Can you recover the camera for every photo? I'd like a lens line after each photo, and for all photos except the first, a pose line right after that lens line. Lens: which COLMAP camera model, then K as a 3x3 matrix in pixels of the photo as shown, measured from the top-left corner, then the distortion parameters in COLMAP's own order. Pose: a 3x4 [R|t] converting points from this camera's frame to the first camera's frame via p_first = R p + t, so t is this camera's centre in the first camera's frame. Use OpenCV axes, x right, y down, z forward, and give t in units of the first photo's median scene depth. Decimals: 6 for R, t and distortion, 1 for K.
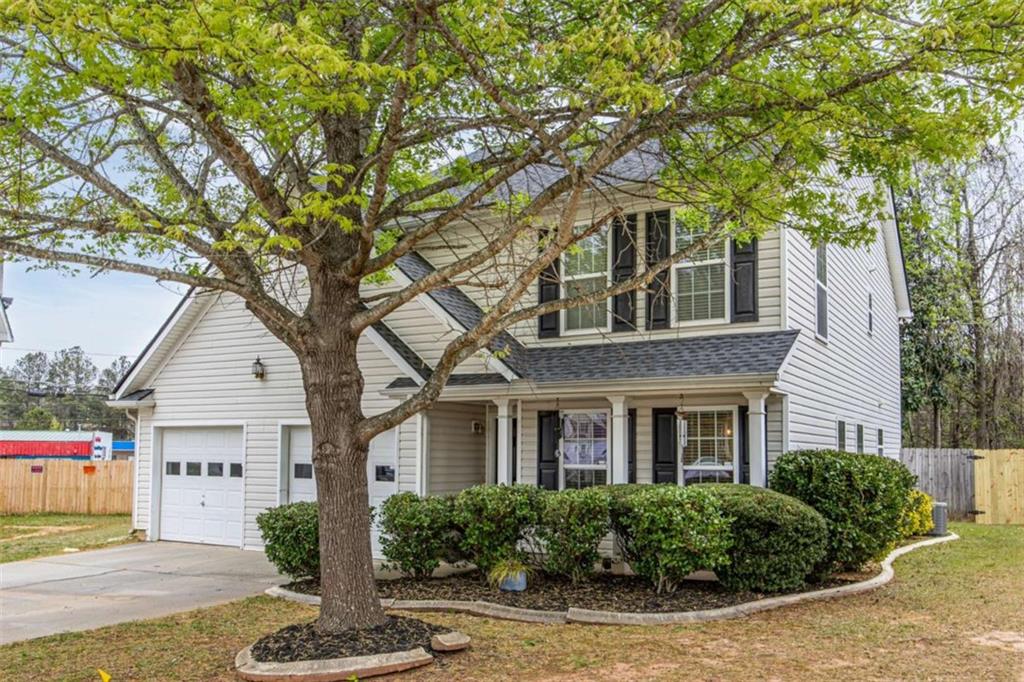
lens RADIAL K [[862.9, 0, 510.8], [0, 862.9, 366.6], [0, 0, 1]] dist [-0.034267, 0.000443]
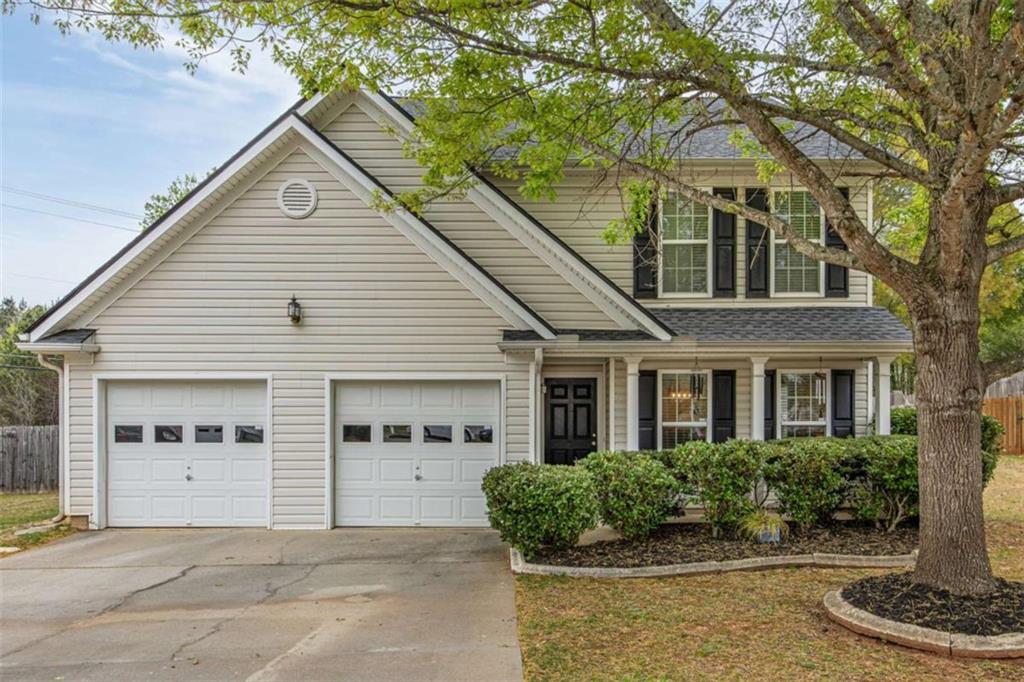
lens RADIAL K [[732.1, 0, 511.4], [0, 732.1, 418.9], [0, 0, 1]] dist [-0.004882, -0.001959]
pose [[0.858973, -0.009698, 0.511930, -0.524994], [-0.046327, 0.994248, 0.096569, 0.031245], [-0.509921, -0.106666, 0.853582, 0.320995]]
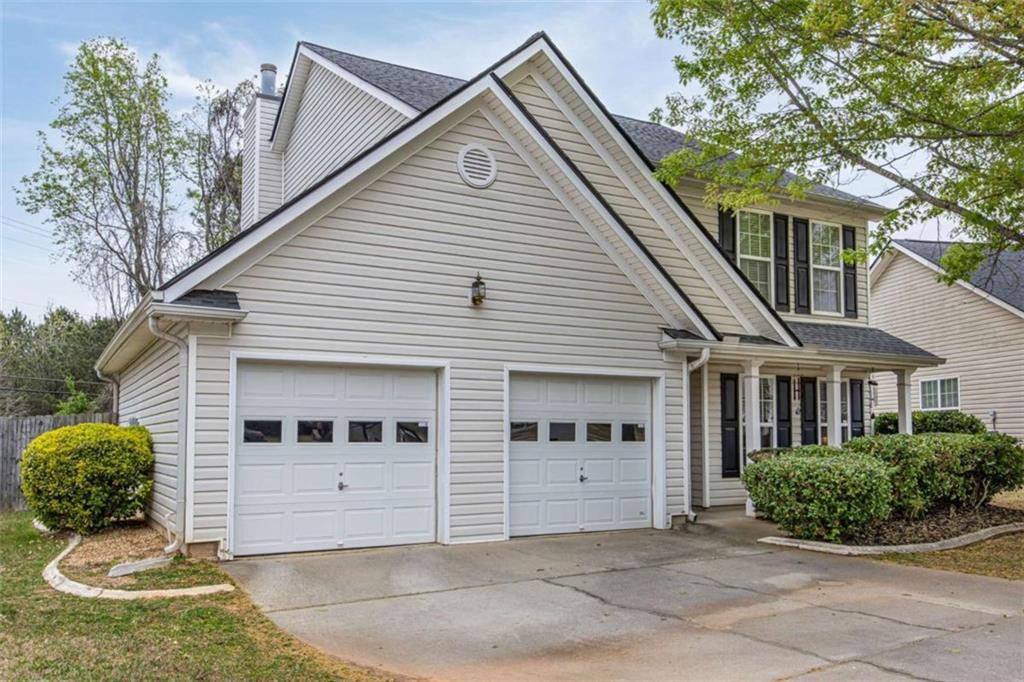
lens RADIAL K [[862.9, 0, 510.8], [0, 862.9, 366.6], [0, 0, 1]] dist [-0.034267, 0.000443]
pose [[0.465869, 0.047579, 0.883574, -1.015113], [-0.102683, 0.994714, 0.000577, 0.068719], [-0.878876, -0.090997, 0.468292, 0.700694]]
